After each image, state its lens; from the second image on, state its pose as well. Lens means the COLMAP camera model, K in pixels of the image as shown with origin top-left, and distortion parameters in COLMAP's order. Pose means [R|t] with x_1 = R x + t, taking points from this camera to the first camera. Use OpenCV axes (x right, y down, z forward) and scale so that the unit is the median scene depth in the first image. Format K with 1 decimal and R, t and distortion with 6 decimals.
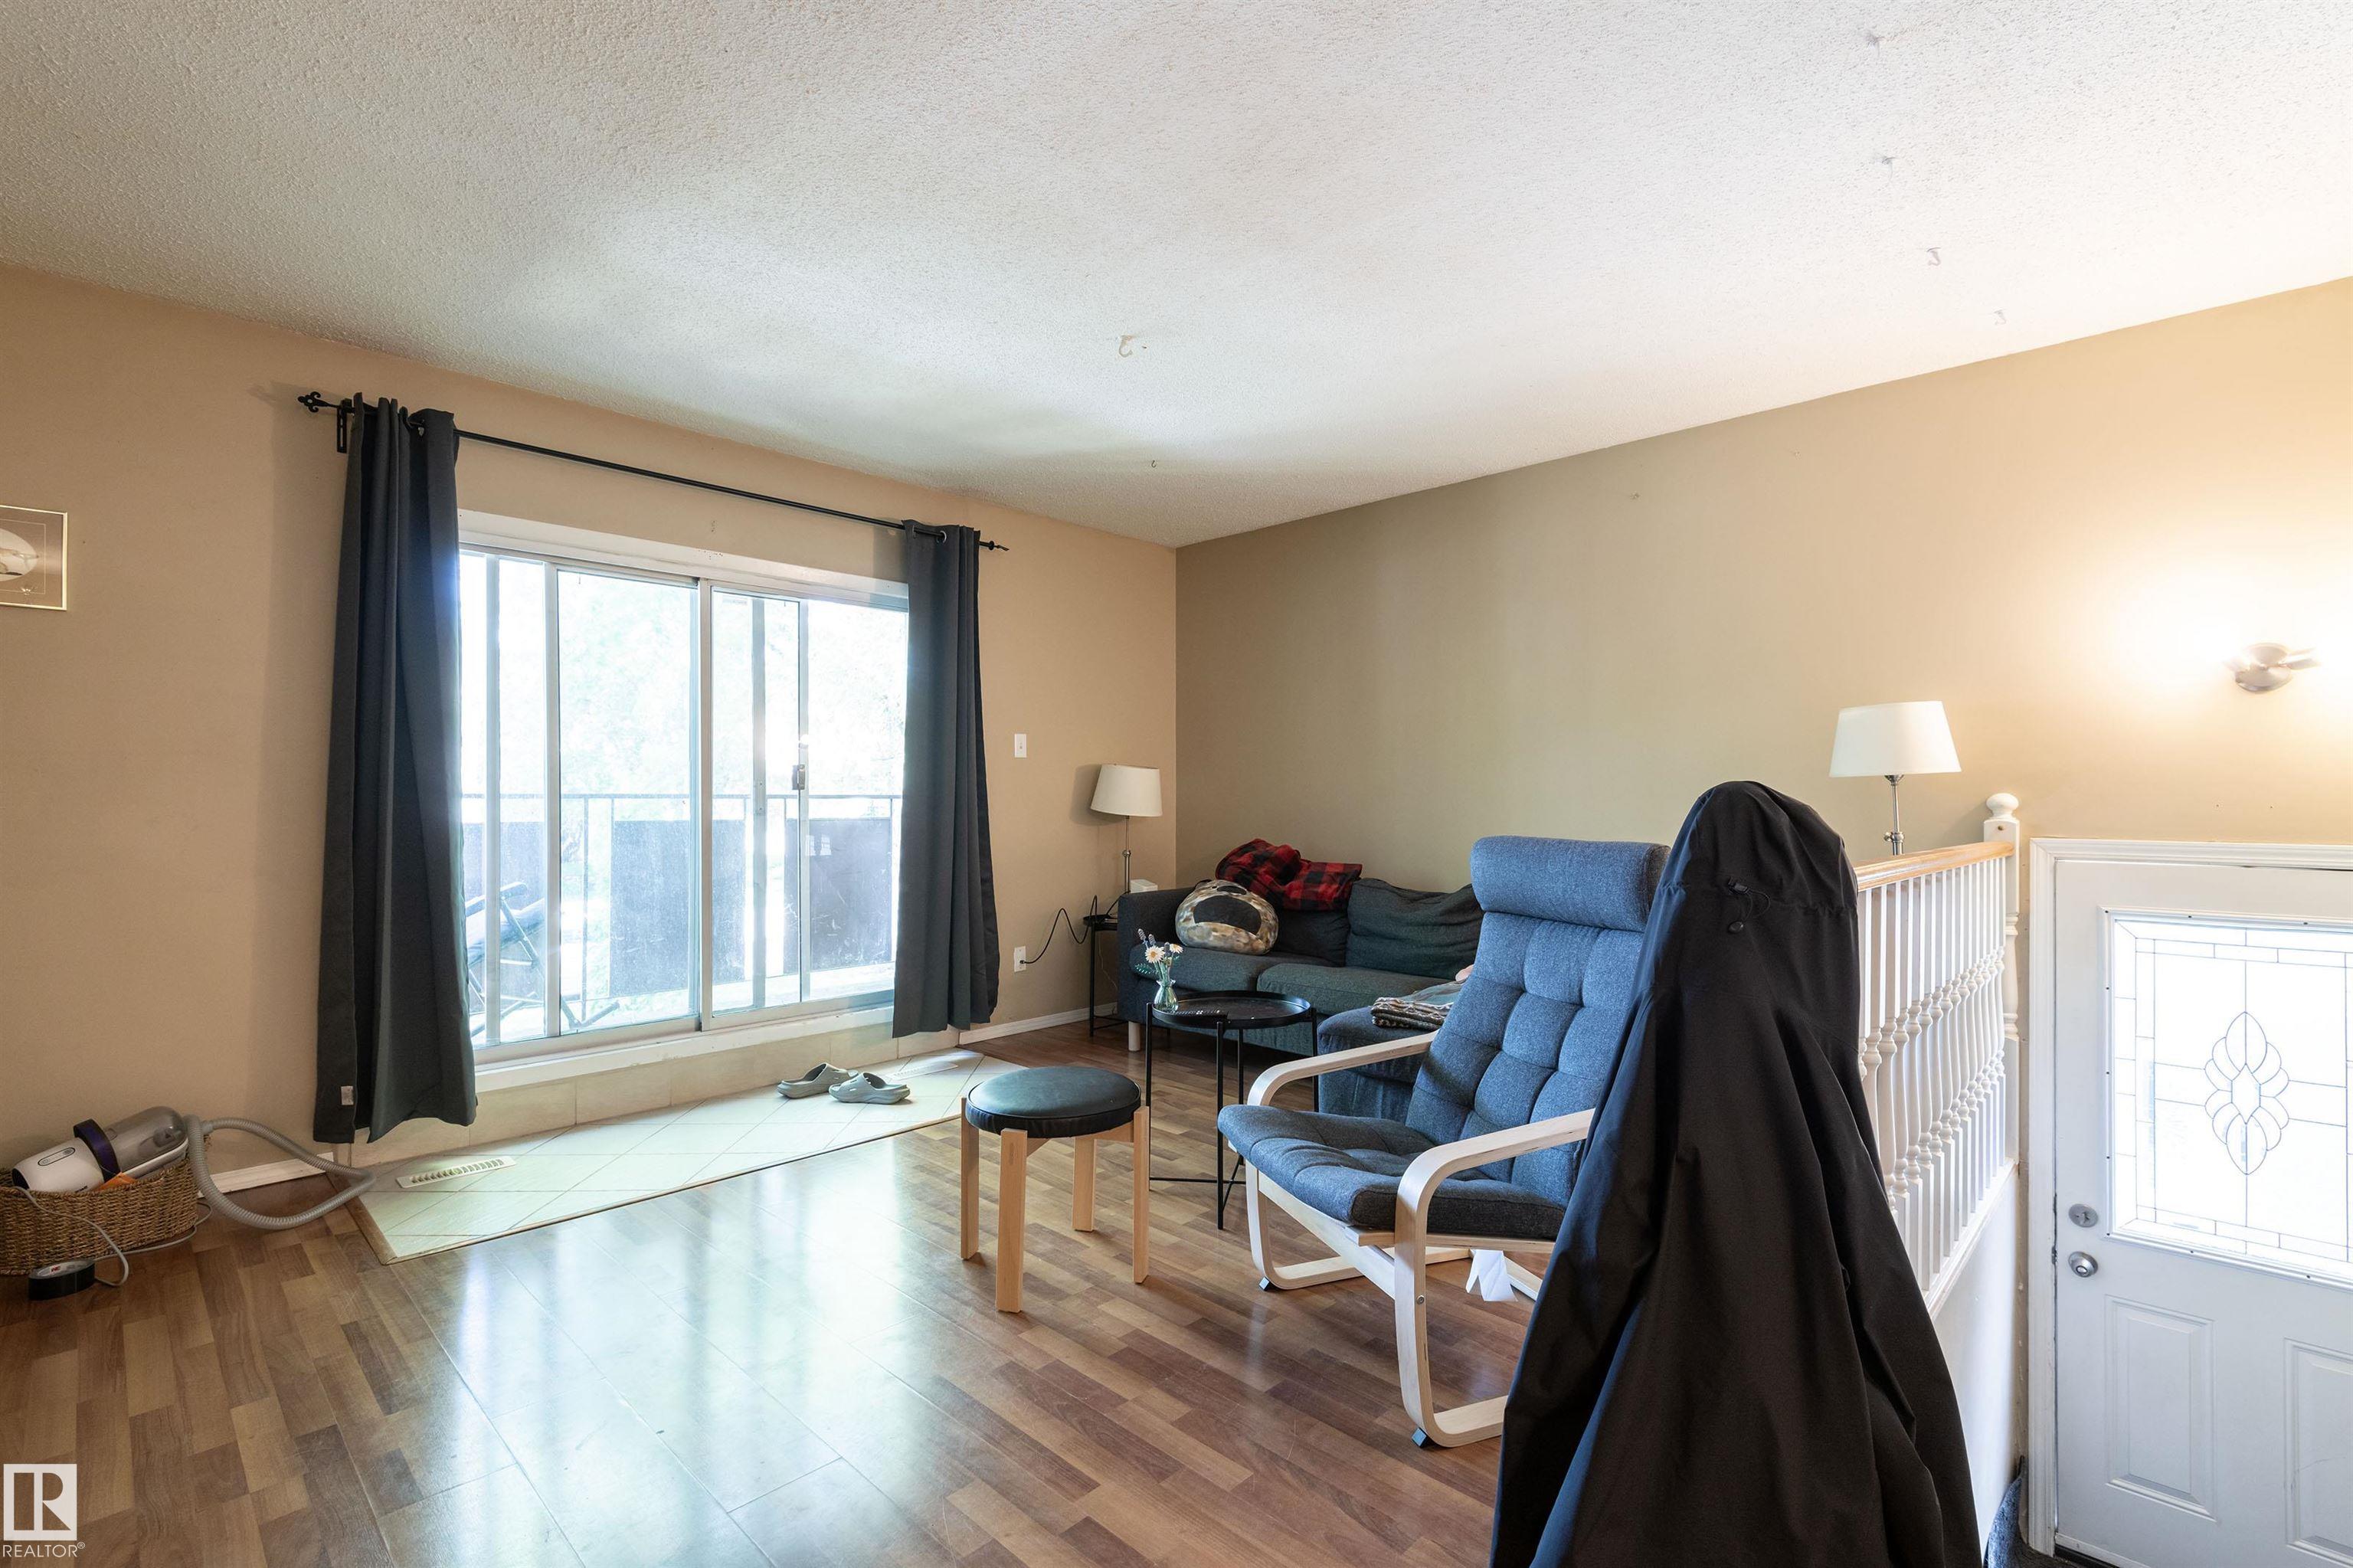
lens RADIAL K [[1058.1, 0, 1178.3], [0, 1058.1, 793.3], [0, 0, 1]] dist [0.022610, -0.007338]
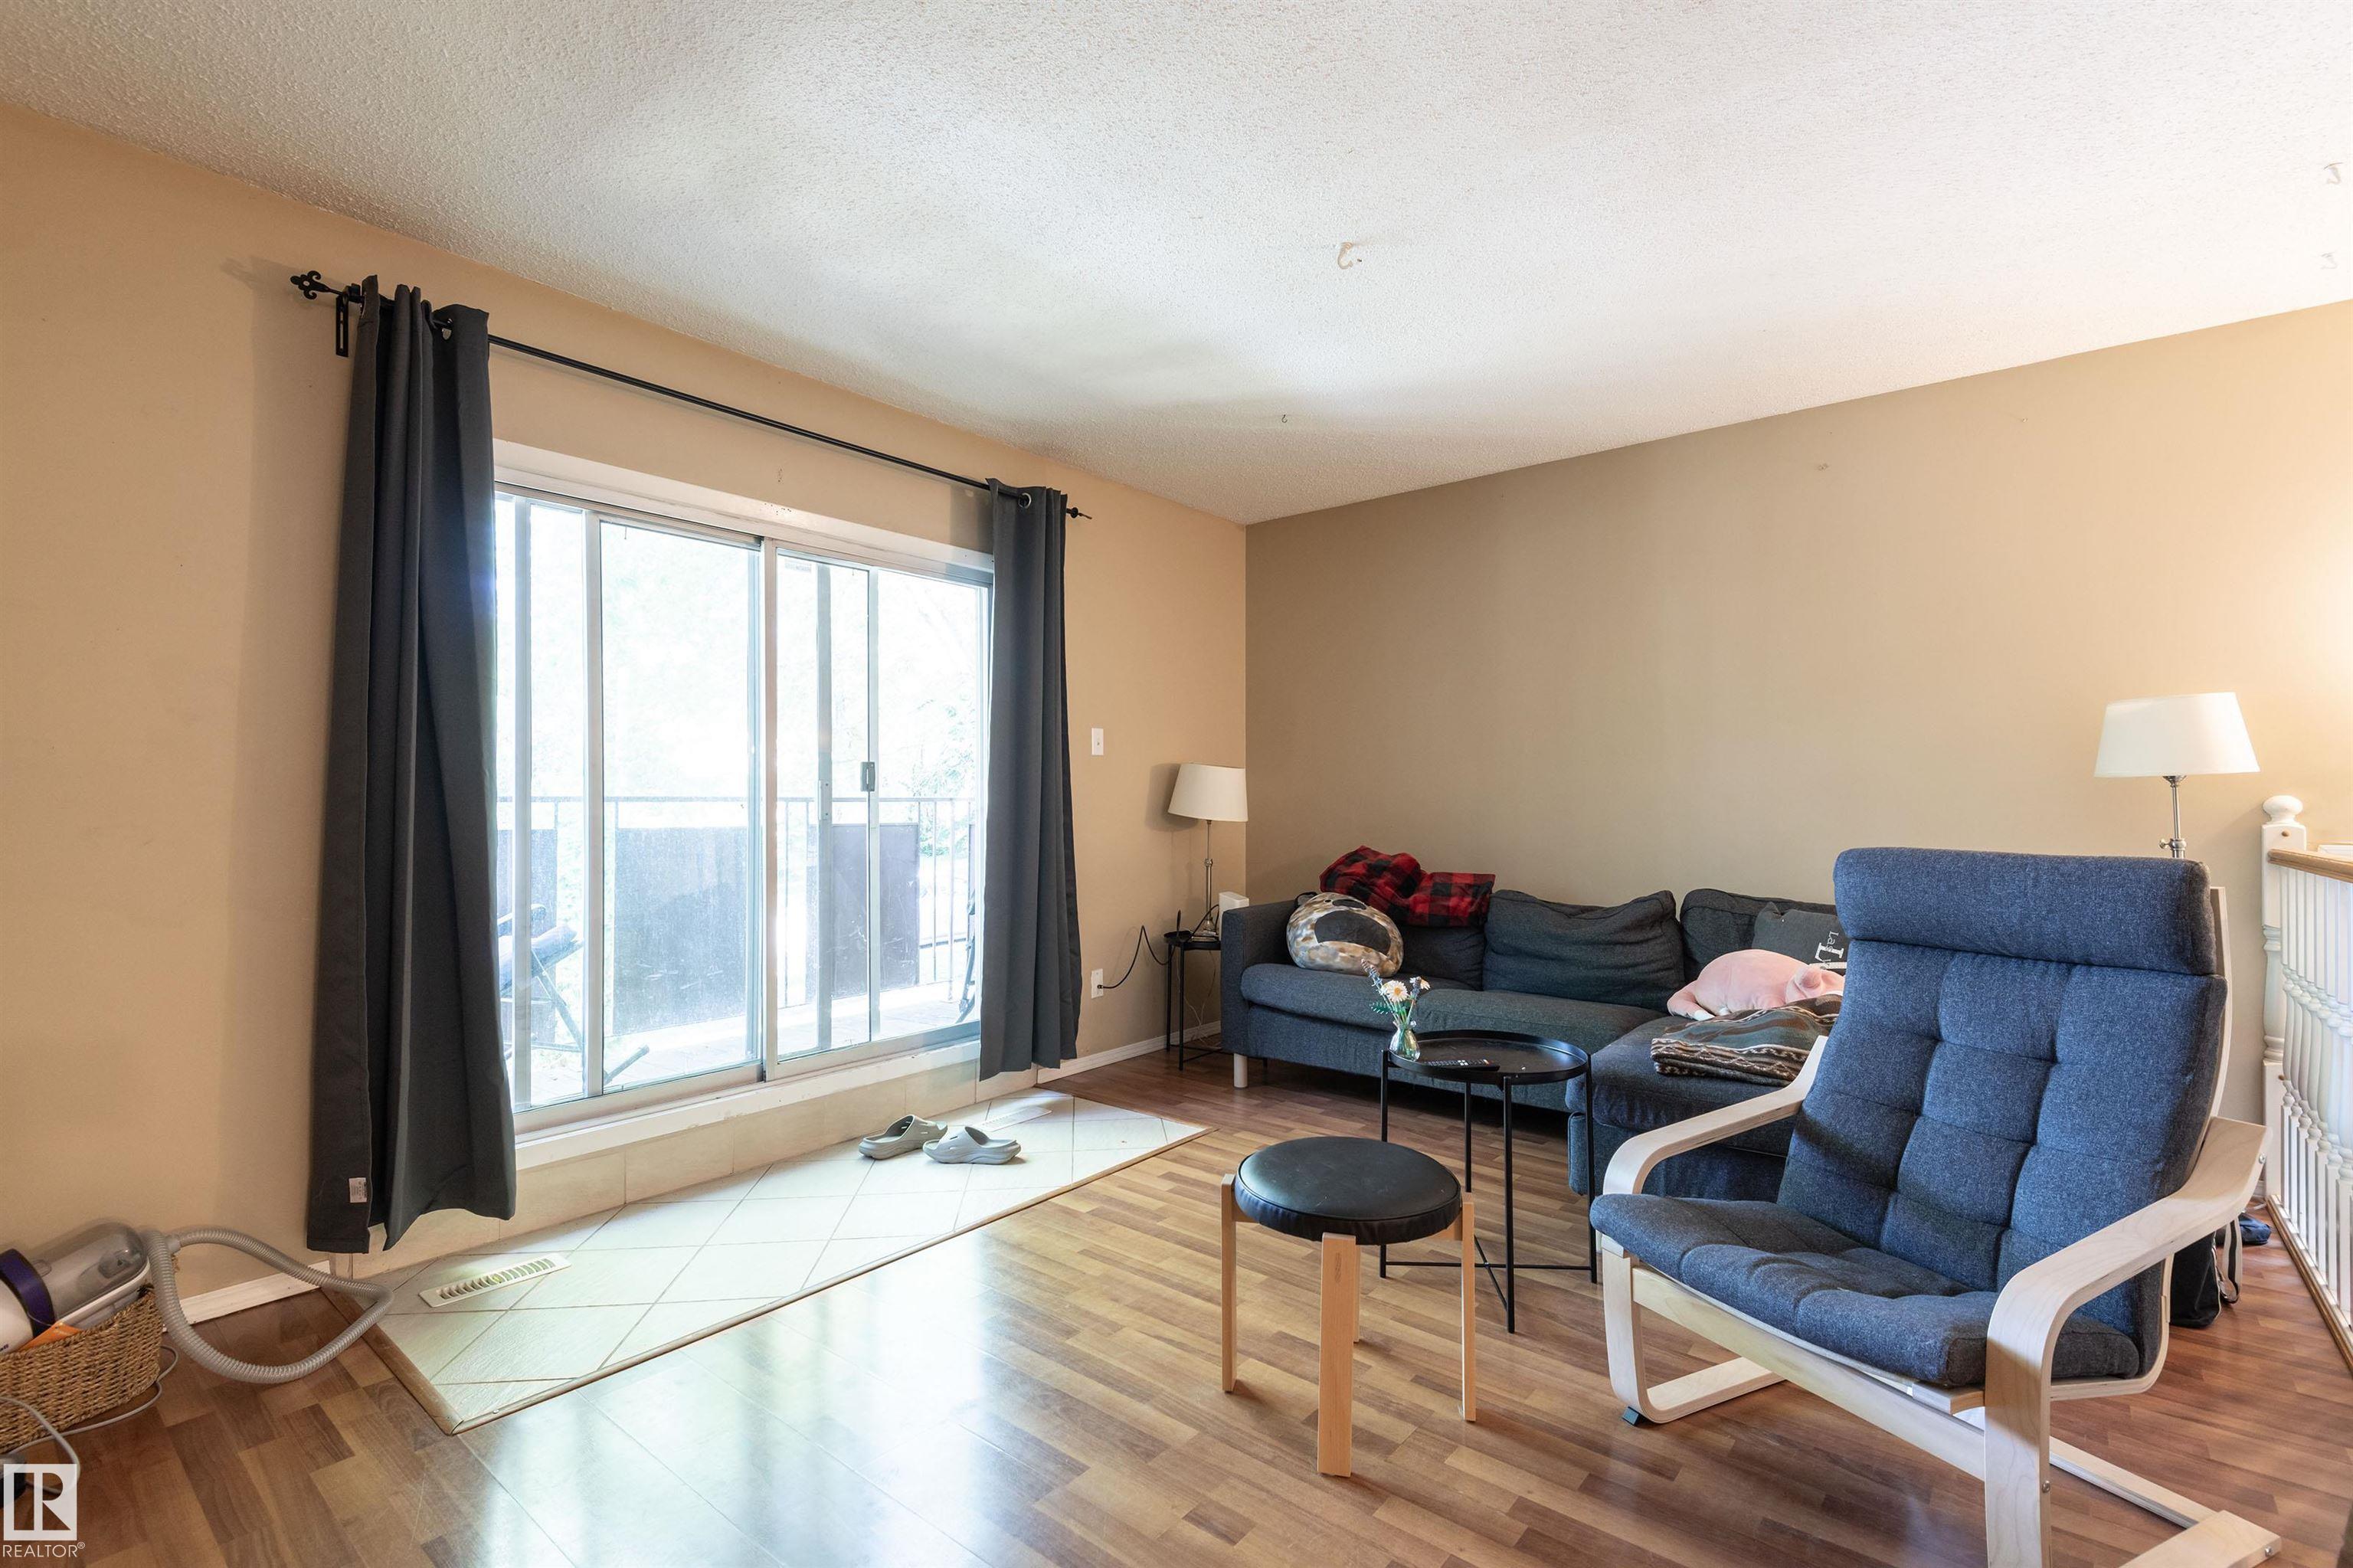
lens RADIAL K [[1058.1, 0, 1178.3], [0, 1058.1, 793.3], [0, 0, 1]] dist [0.022610, -0.007338]
pose [[0.996536, 0.000130, 0.083166, -0.211356], [0.000055, 0.999998, -0.002224, 0.000000], [-0.083166, 0.002221, 0.996533, 0.154934]]
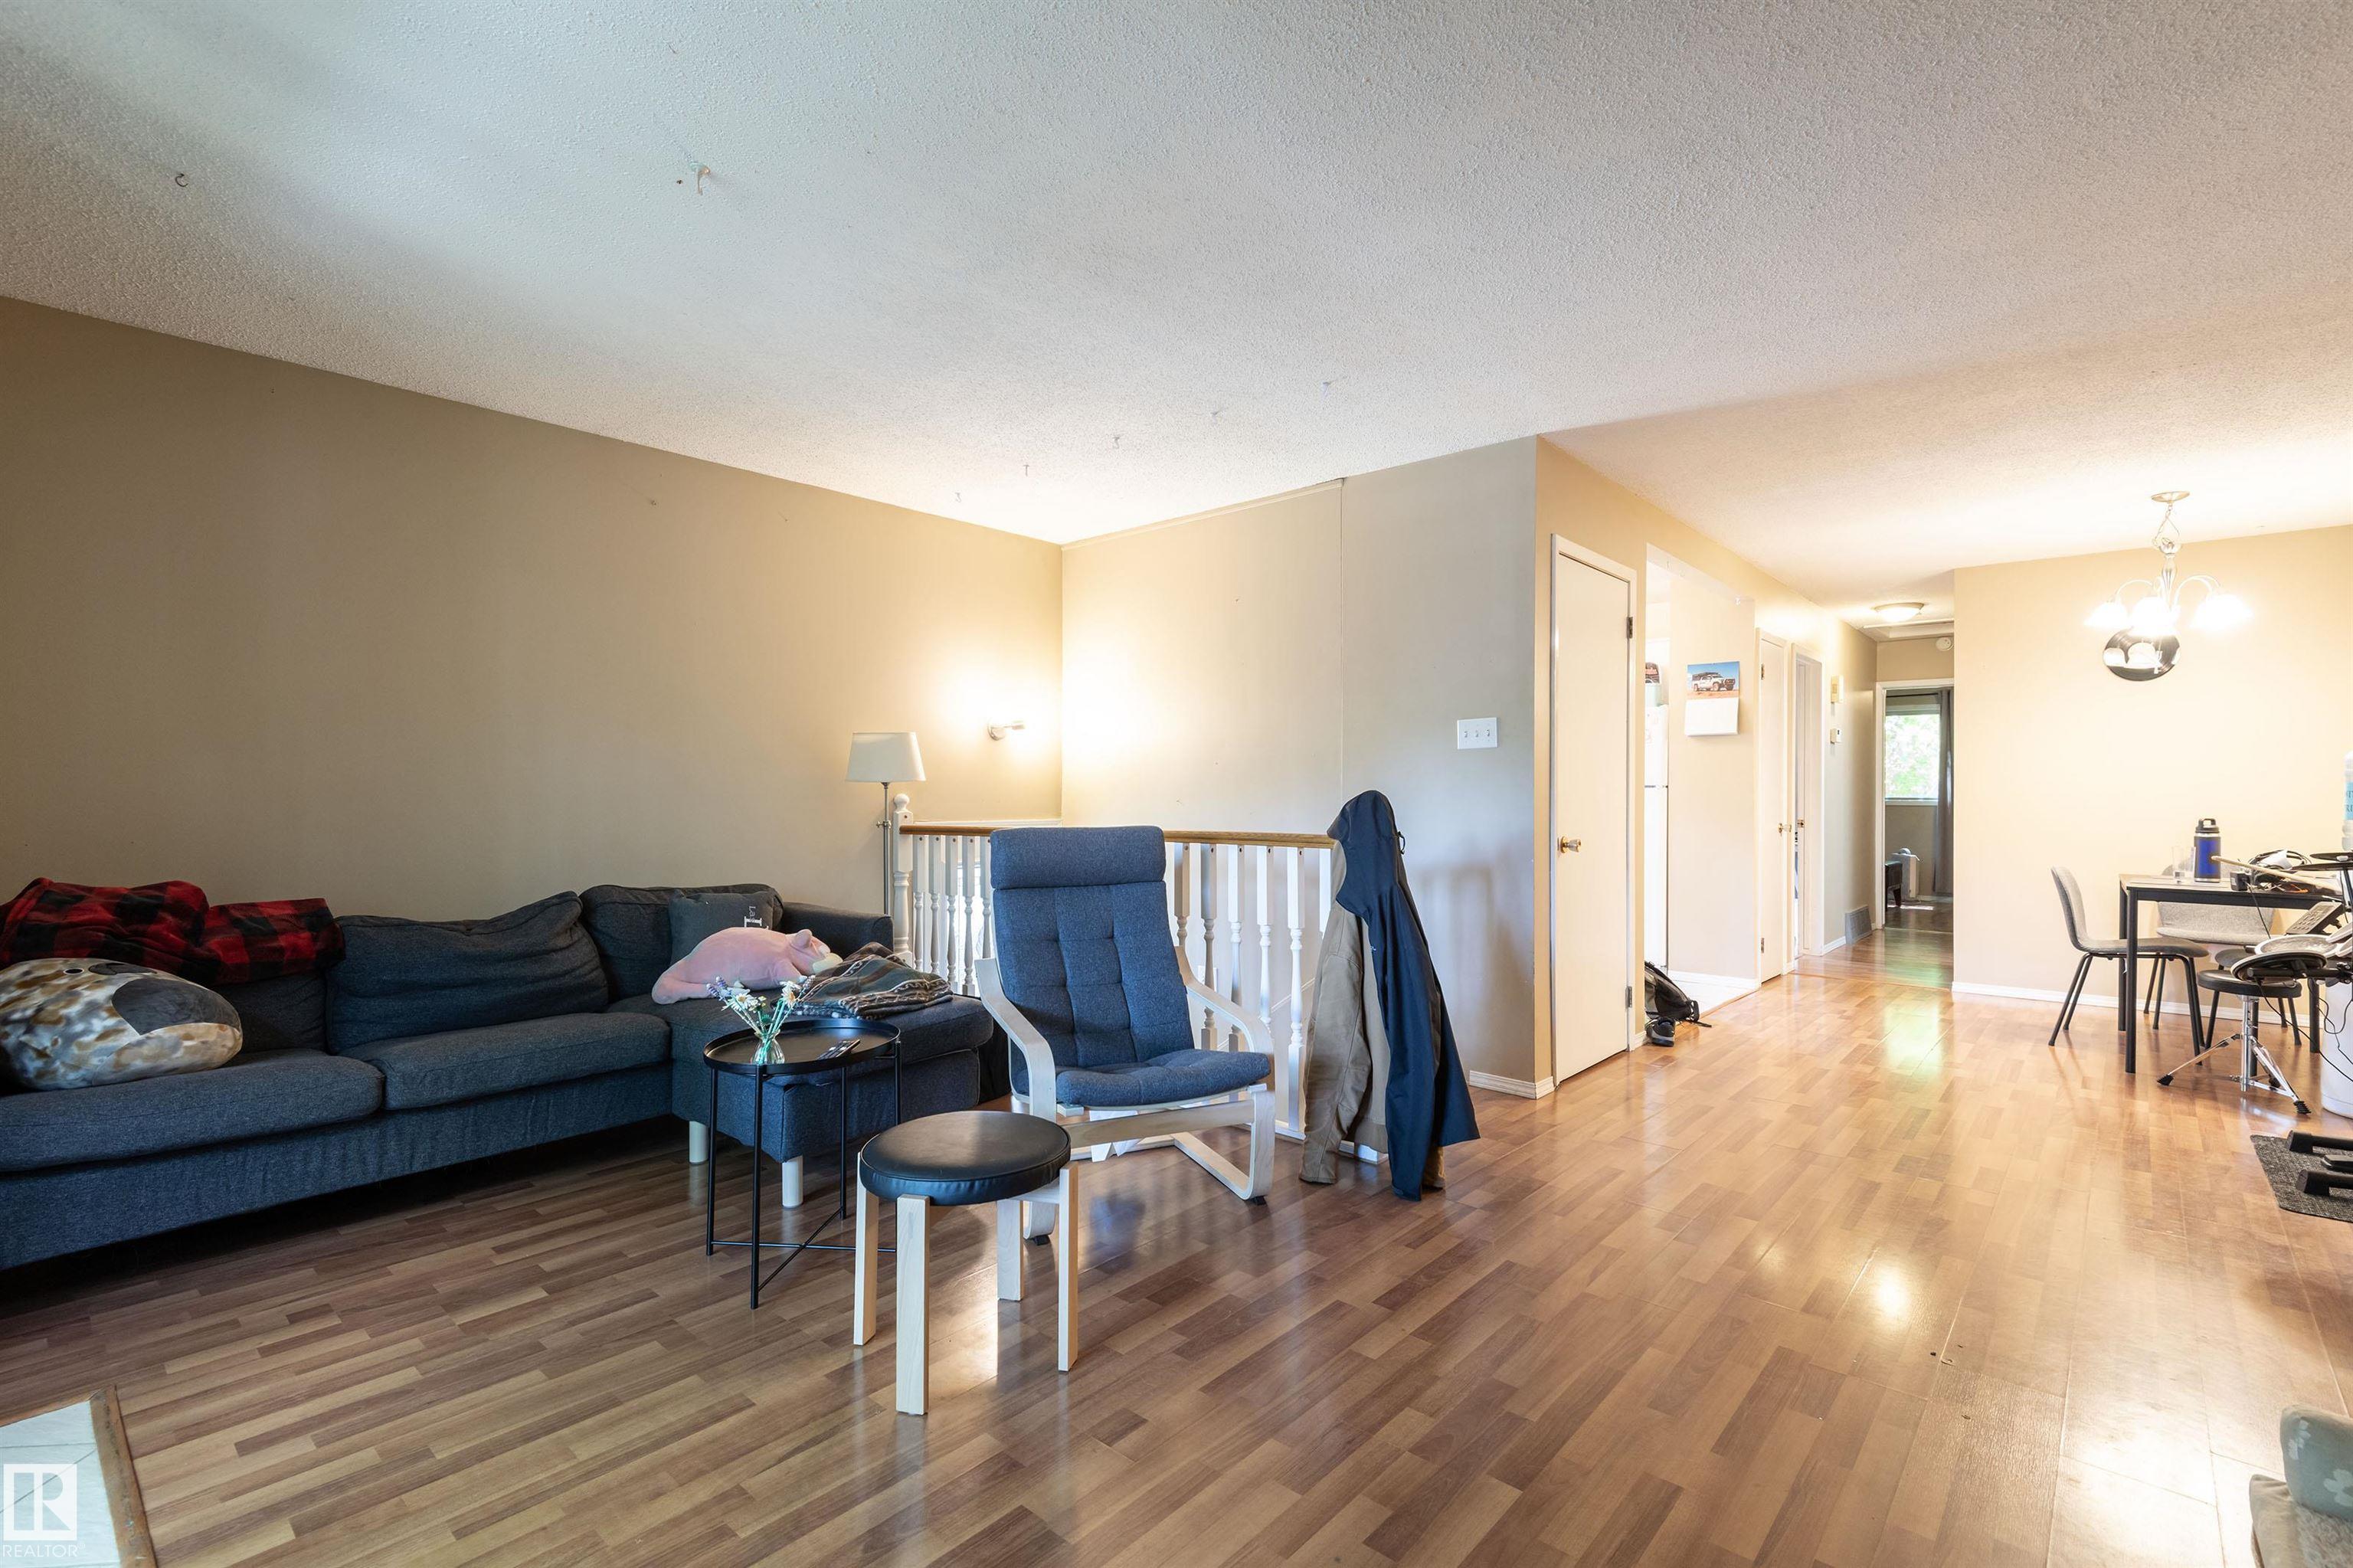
lens RADIAL K [[1058.1, 0, 1178.3], [0, 1058.1, 793.3], [0, 0, 1]] dist [0.022610, -0.007338]
pose [[-0.037809, -0.002713, 0.999281, -0.674164], [-0.000471, 0.999996, 0.002697, -0.003633], [-0.999285, -0.000368, -0.037810, 0.591747]]
